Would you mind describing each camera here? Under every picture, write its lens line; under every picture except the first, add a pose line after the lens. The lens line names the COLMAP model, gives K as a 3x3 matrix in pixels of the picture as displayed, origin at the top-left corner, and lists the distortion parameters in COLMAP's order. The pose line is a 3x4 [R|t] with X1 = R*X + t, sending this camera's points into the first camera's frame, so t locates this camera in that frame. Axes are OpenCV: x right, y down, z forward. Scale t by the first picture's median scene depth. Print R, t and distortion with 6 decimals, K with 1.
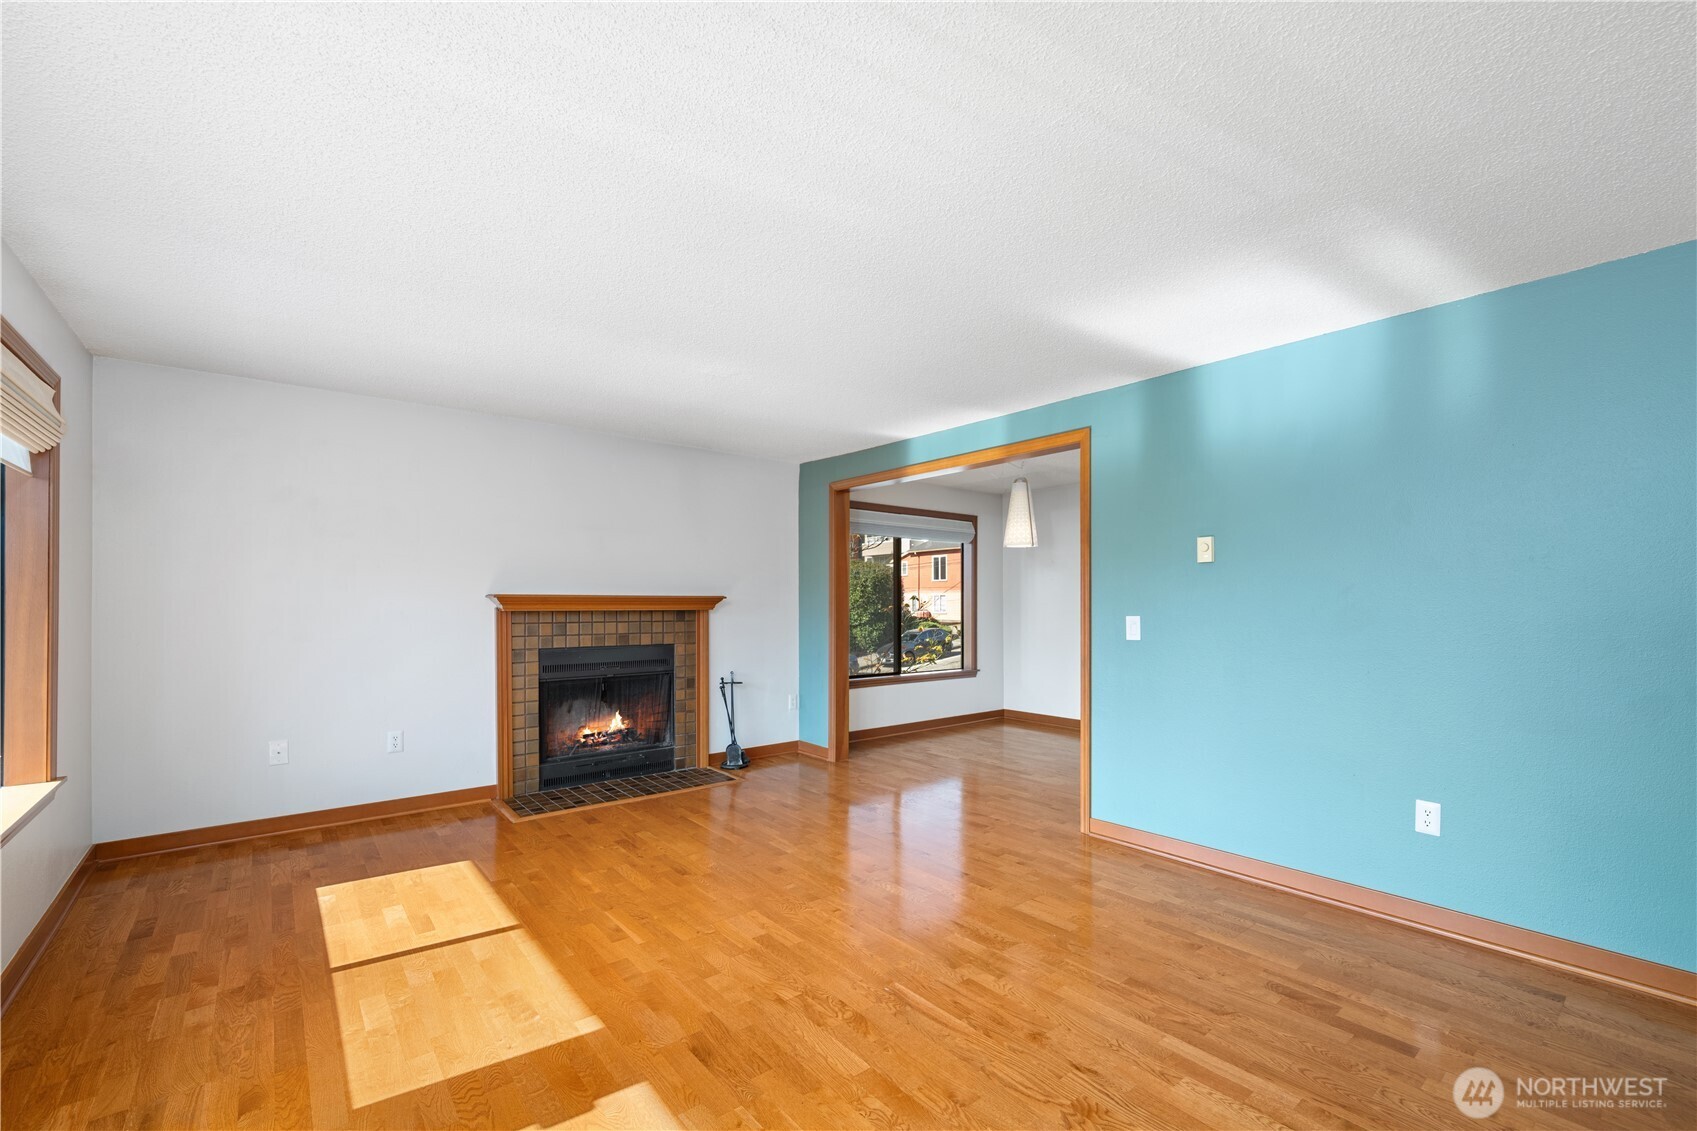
lens RADIAL K [[713.1, 0, 865.5], [0, 713.1, 606.7], [0, 0, 1]] dist [0.001624, -0.000412]
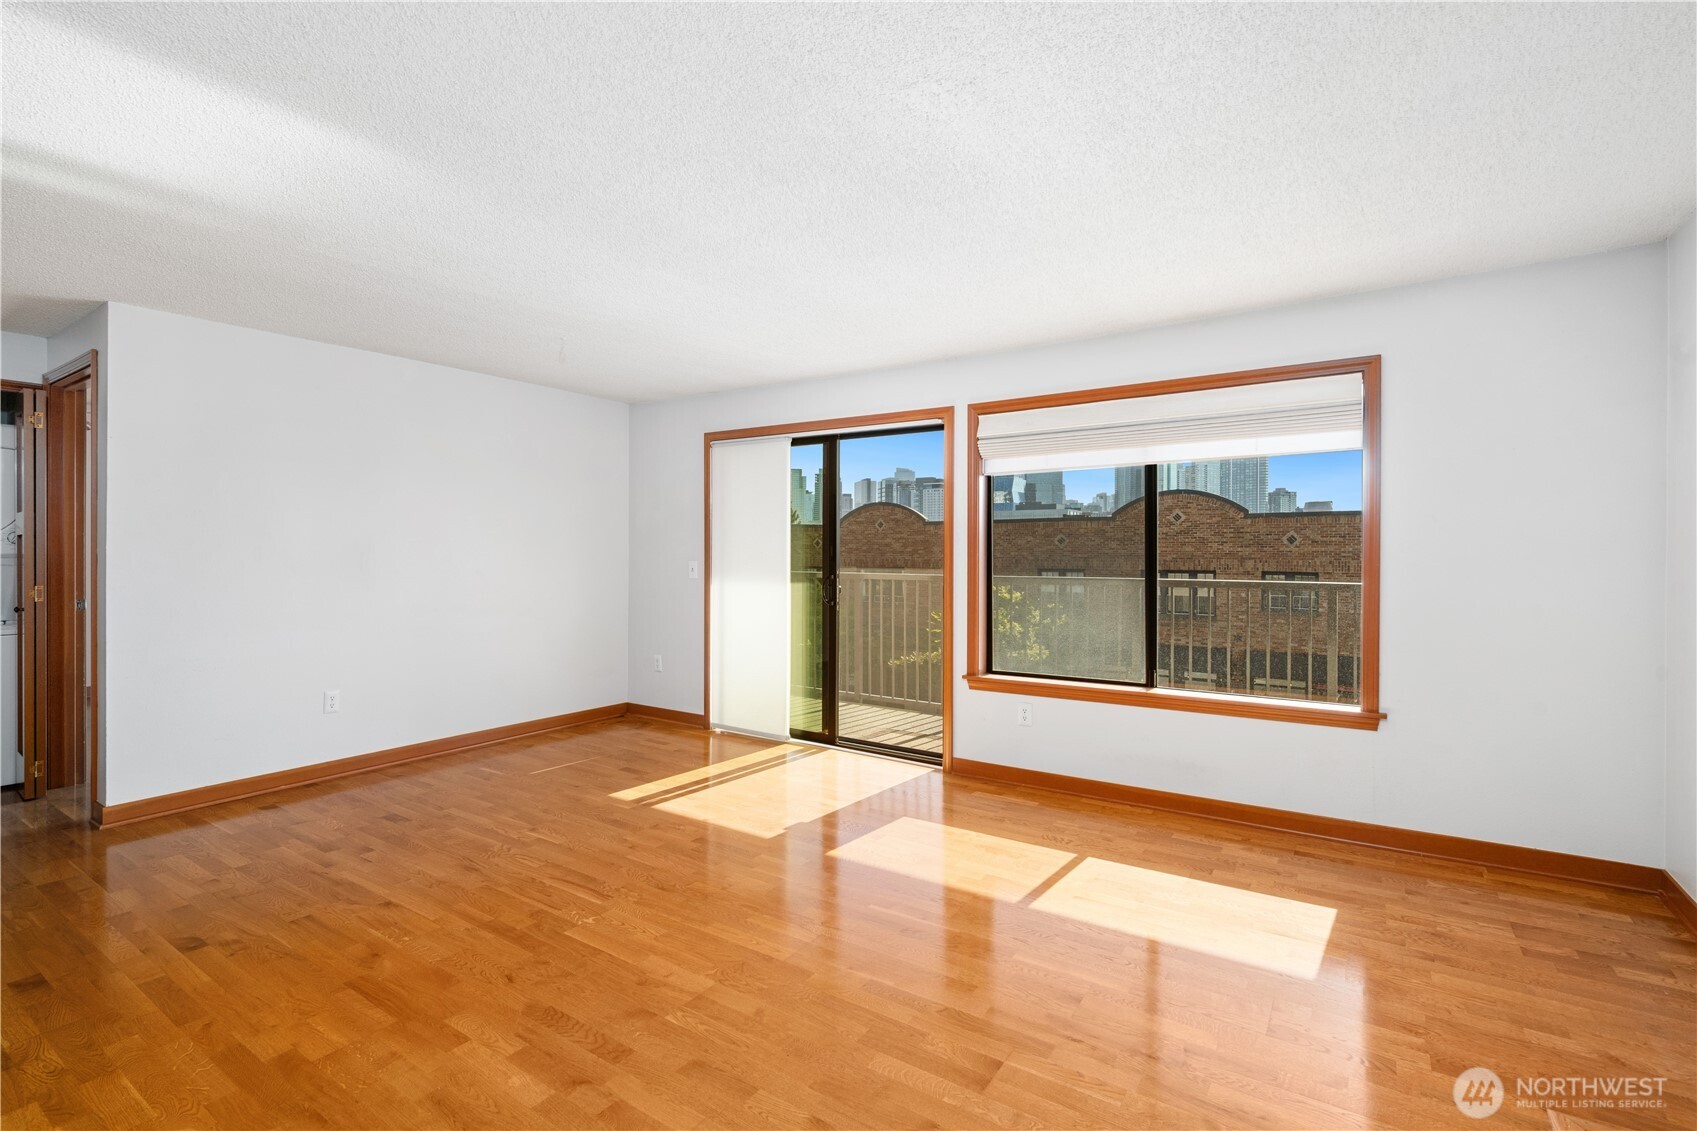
lens RADIAL K [[766.2, 0, 844.5], [0, 766.2, 560.9], [0, 0, 1]] dist [-0.002976, 0.001322]
pose [[-0.961144, -0.001676, -0.276043, 0.002205], [-0.006032, 0.999870, 0.014931, -0.007132], [0.275982, 0.016016, -0.961029, 1.127956]]
